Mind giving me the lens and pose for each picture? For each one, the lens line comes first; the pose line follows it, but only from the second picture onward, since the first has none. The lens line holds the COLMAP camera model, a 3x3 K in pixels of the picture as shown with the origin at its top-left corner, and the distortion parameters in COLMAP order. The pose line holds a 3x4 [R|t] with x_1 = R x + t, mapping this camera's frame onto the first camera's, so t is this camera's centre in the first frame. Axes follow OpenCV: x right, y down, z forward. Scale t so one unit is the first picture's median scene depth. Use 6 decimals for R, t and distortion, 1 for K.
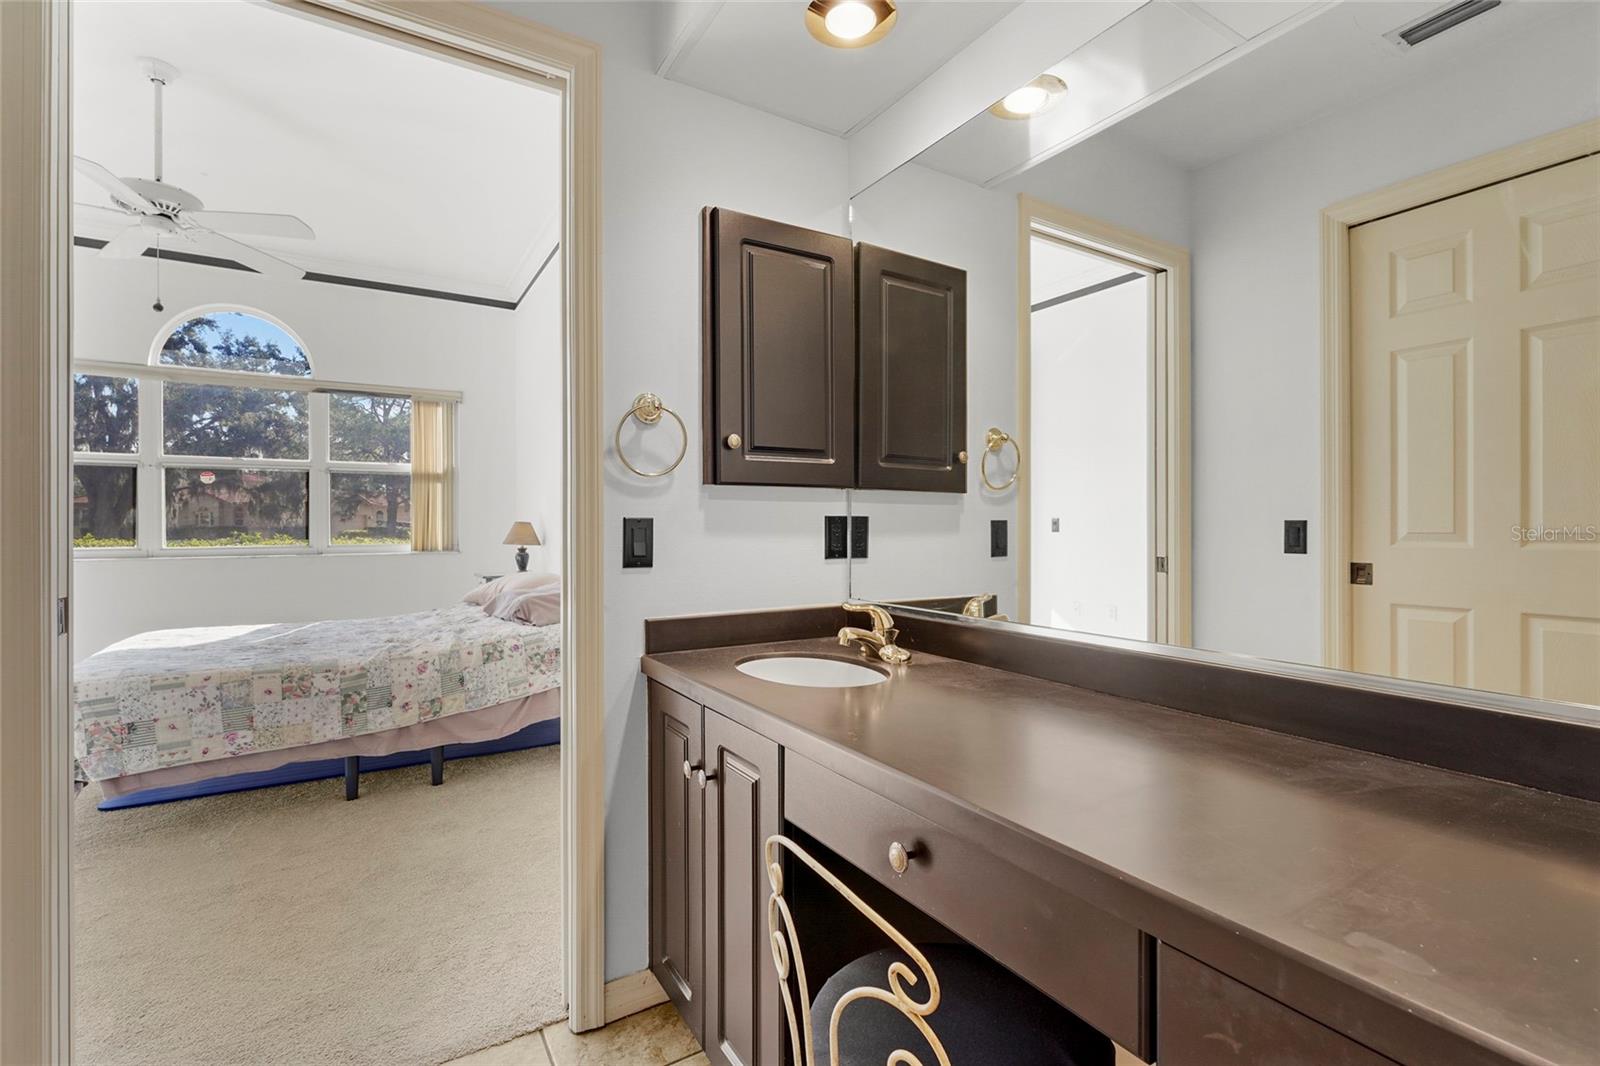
lens RADIAL K [[720.2, 0, 808.6], [0, 720.2, 522.5], [0, 0, 1]] dist [-0.000078, -0.000408]
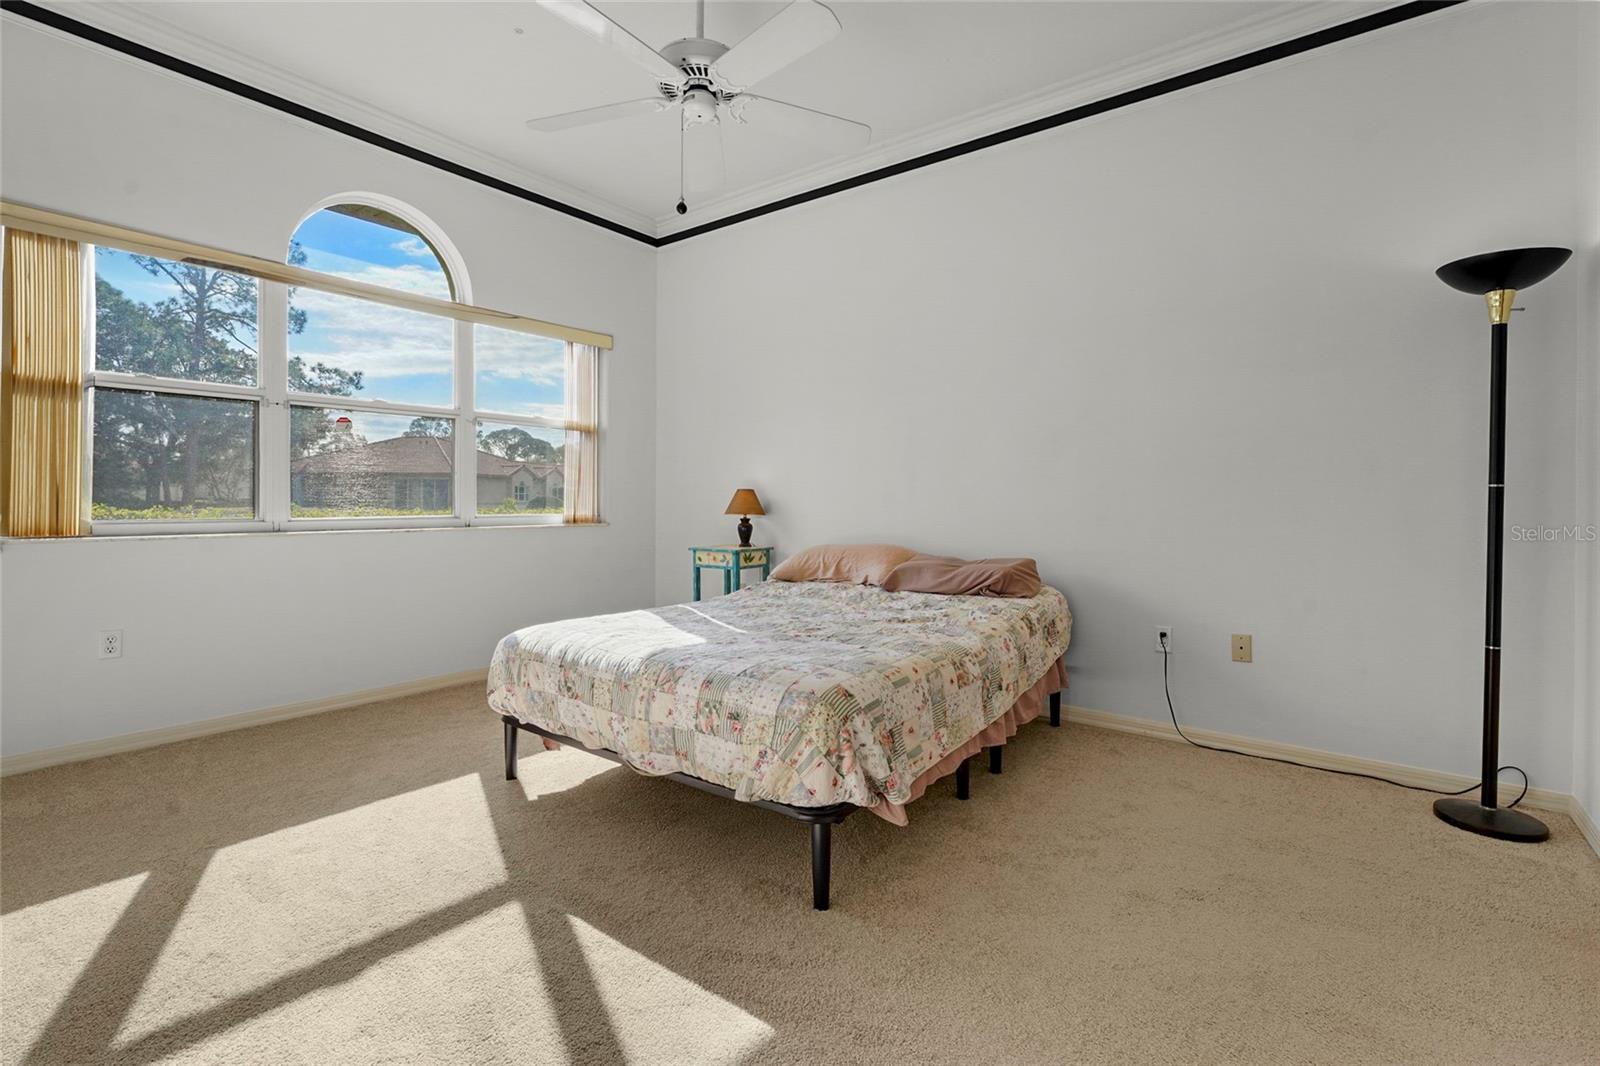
lens RADIAL K [[728.5, 0, 803.7], [0, 728.5, 496.5], [0, 0, 1]] dist [-0.000980, -0.000092]
pose [[0.936836, 0.009803, 0.349630, -1.056898], [-0.010207, 0.999948, -0.000688, 0.013728], [-0.349619, -0.002924, 0.936888, 0.211081]]
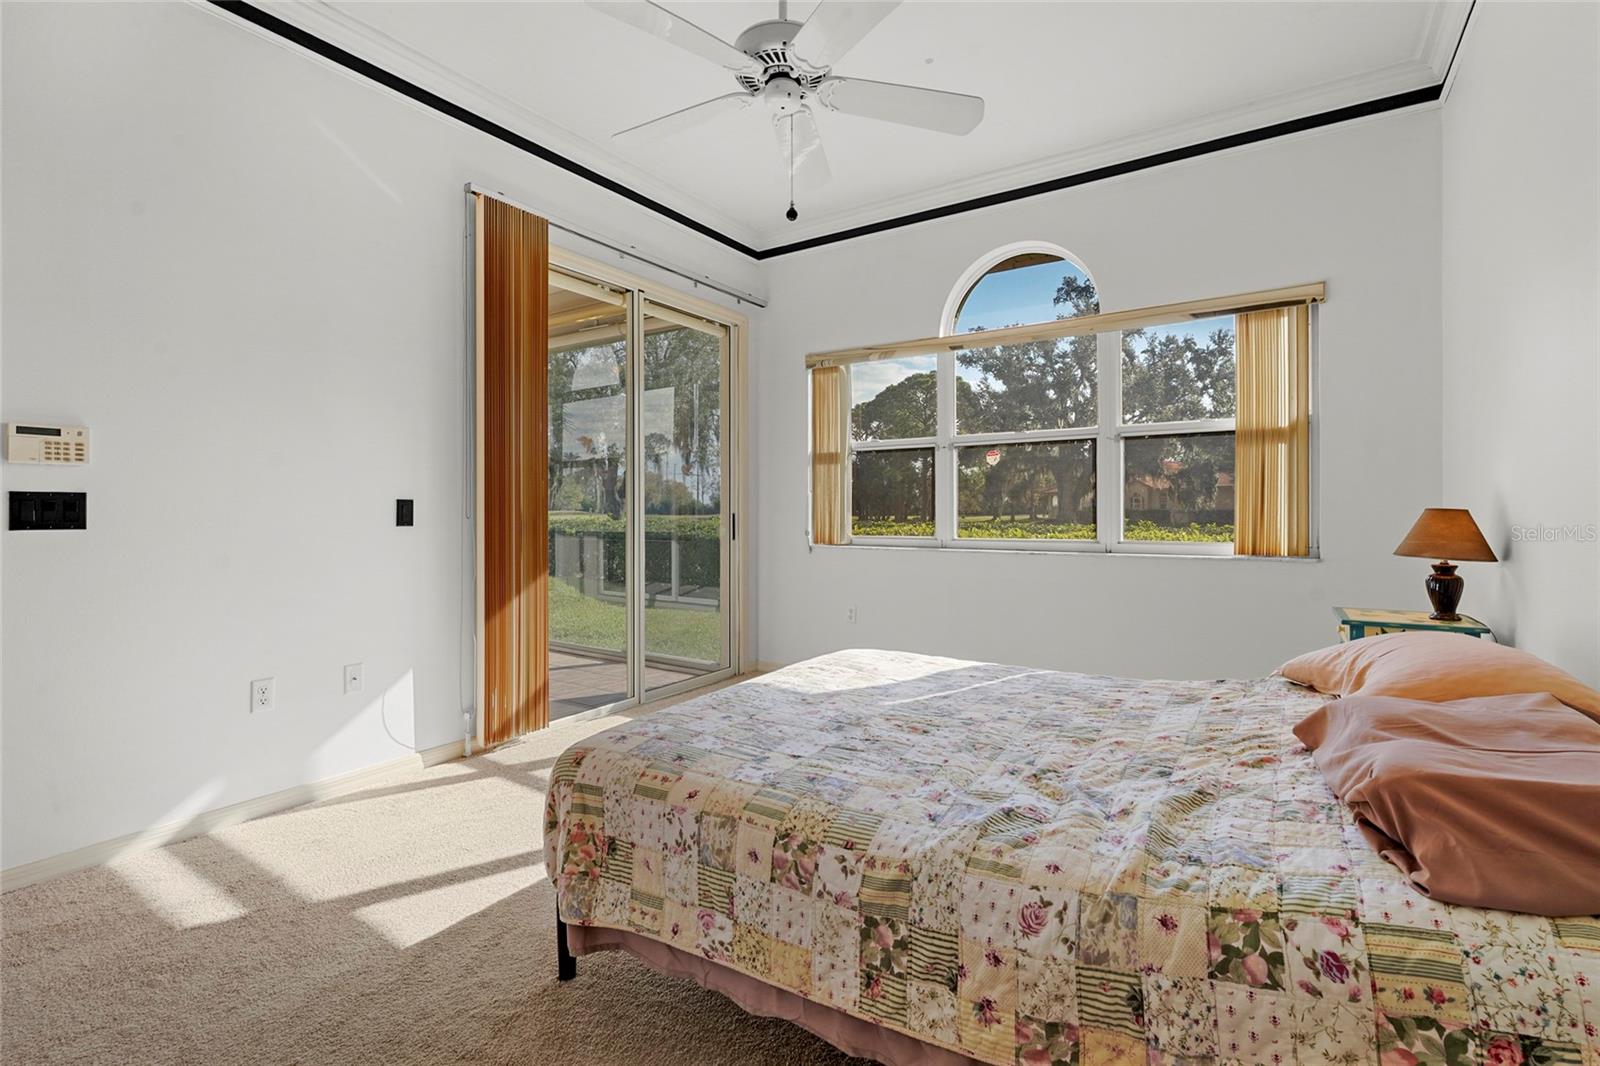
lens RADIAL K [[723.4, 0, 799.9], [0, 723.4, 515.4], [0, 0, 1]] dist [-0.000696, -0.000139]
pose [[0.415212, 0.007191, -0.909696, -0.242995], [0.004890, 0.999937, 0.010136, -0.005413], [0.909711, -0.008657, 0.415151, 0.710345]]
